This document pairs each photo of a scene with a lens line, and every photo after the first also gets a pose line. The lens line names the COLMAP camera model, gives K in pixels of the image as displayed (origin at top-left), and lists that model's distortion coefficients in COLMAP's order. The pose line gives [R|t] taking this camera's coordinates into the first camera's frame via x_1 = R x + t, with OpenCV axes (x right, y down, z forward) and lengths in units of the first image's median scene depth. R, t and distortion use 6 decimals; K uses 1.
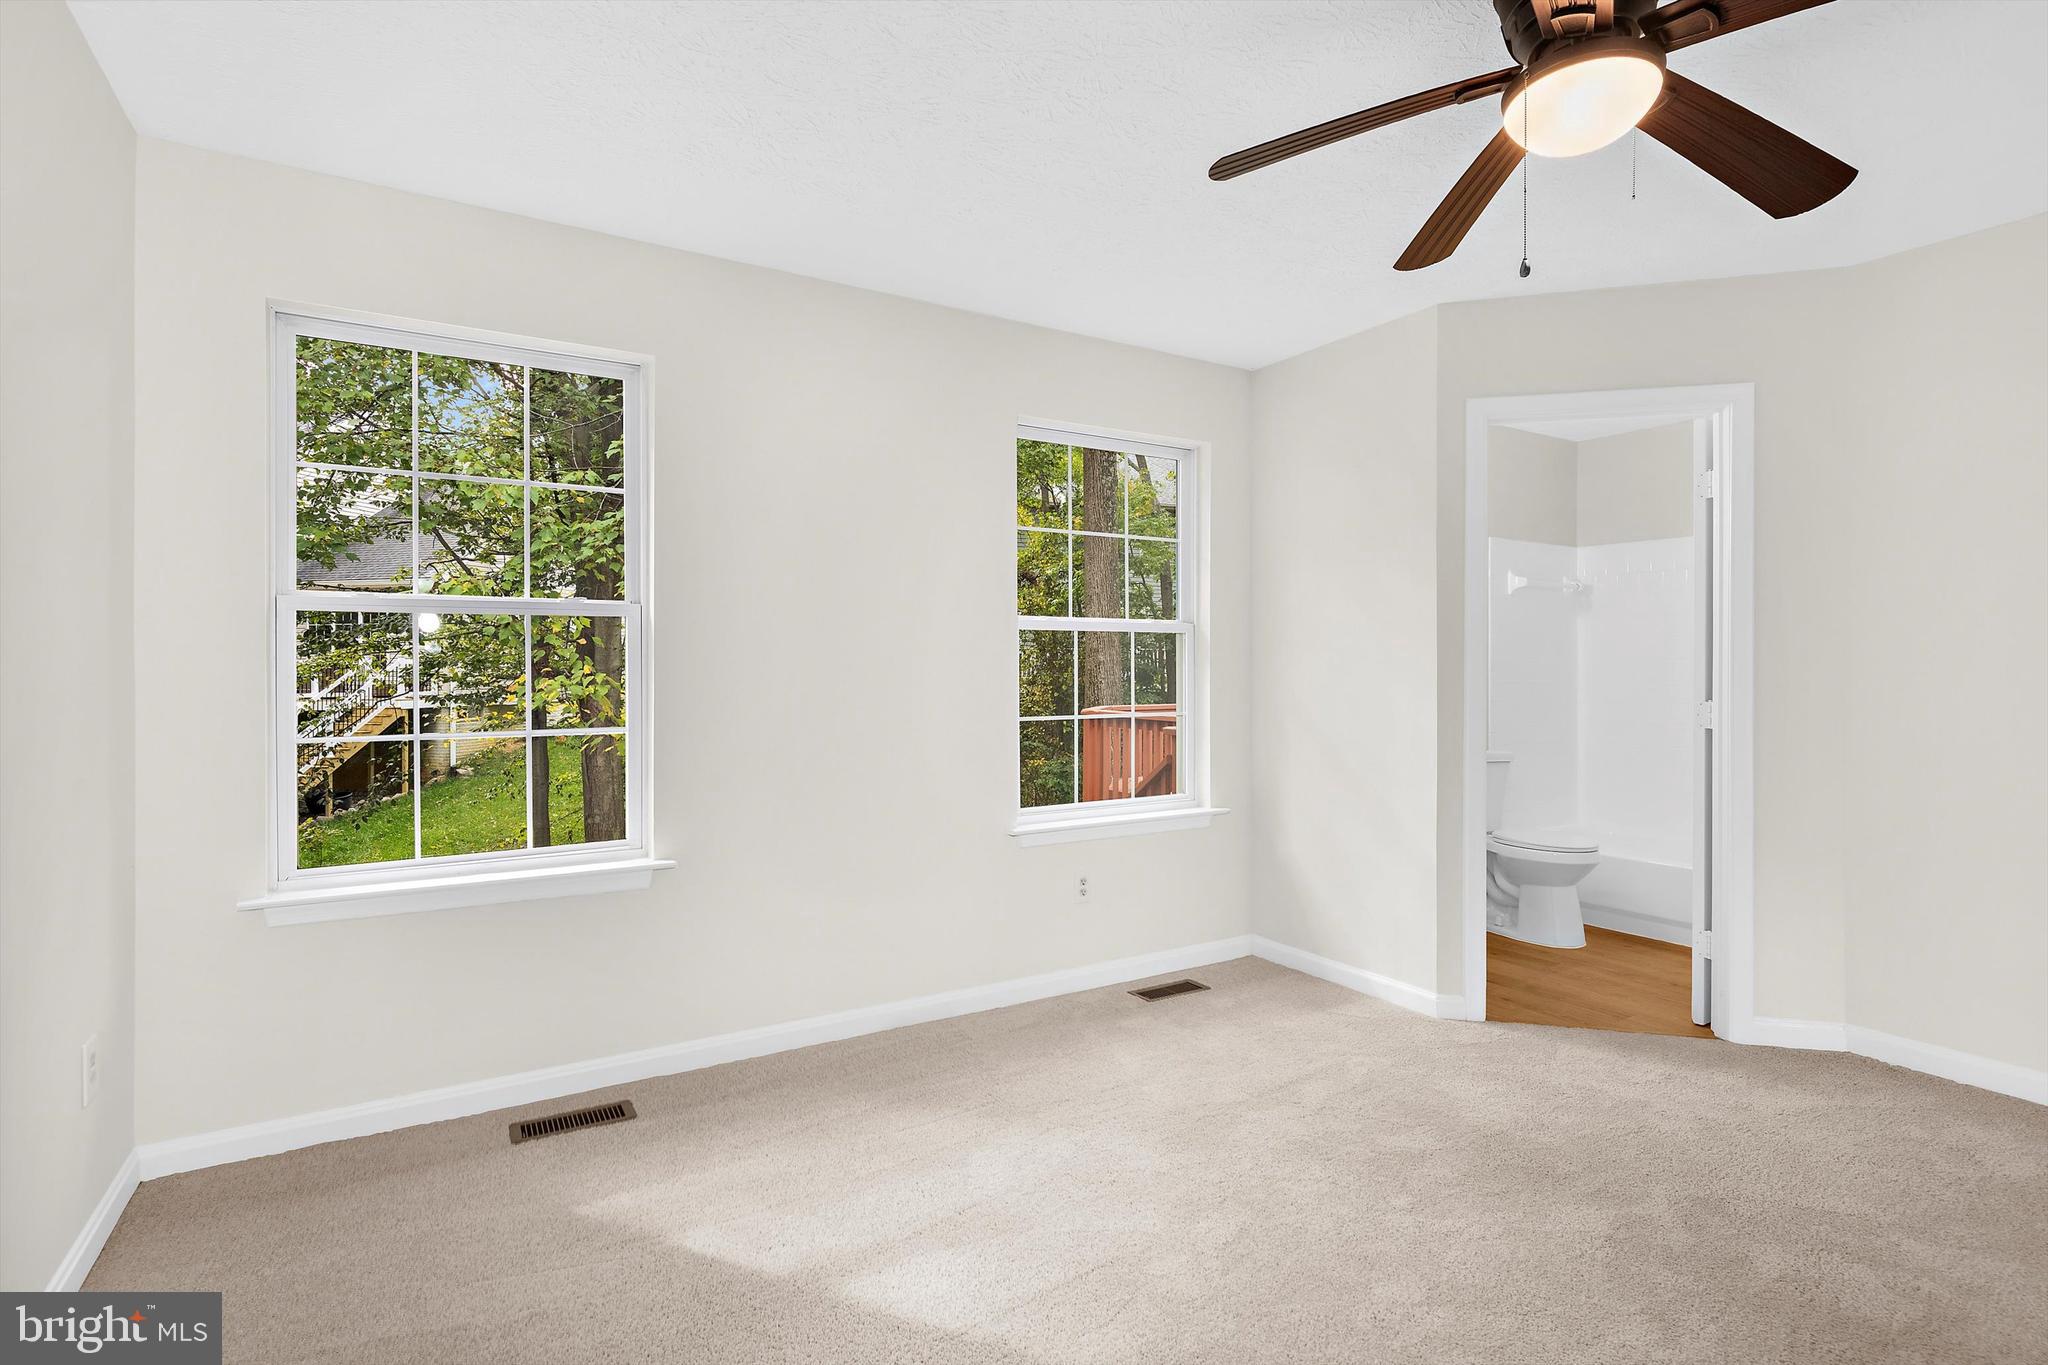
lens RADIAL K [[989.7, 0, 1021.5], [0, 989.7, 671.9], [0, 0, 1]] dist [0.000395, 0.000357]
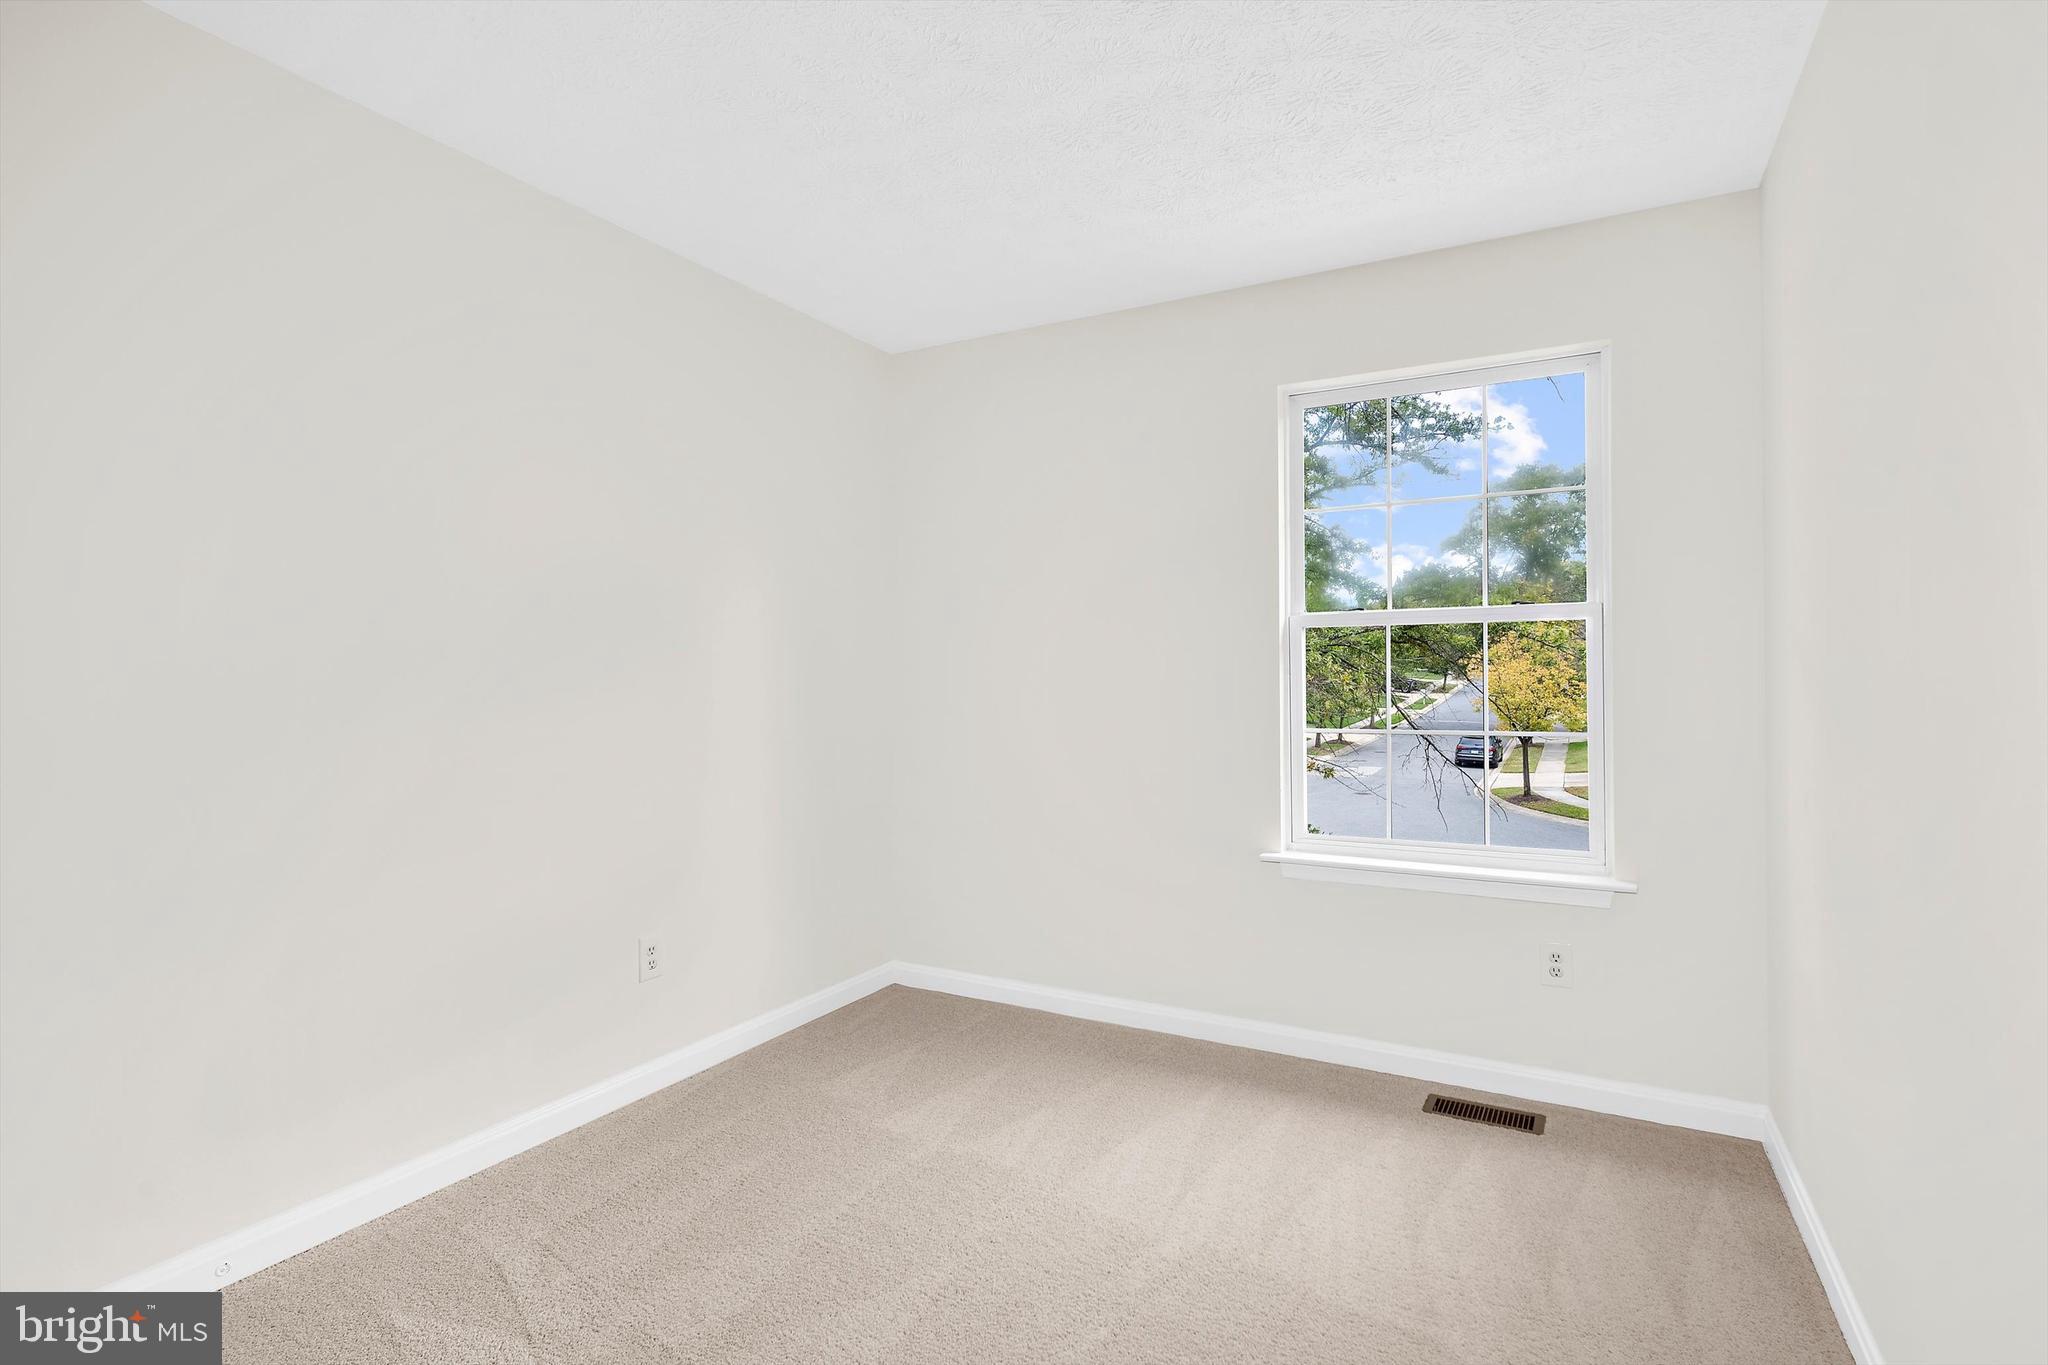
lens RADIAL K [[938.0, 0, 1023.9], [0, 938.0, 681.7], [0, 0, 1]] dist [0.000333, 0.000025]
pose [[0.517677, 0.005106, -0.855561, 0.096717], [-0.003727, 0.999986, 0.003713, 0.000448], [0.855568, 0.001266, 0.517689, 0.060538]]
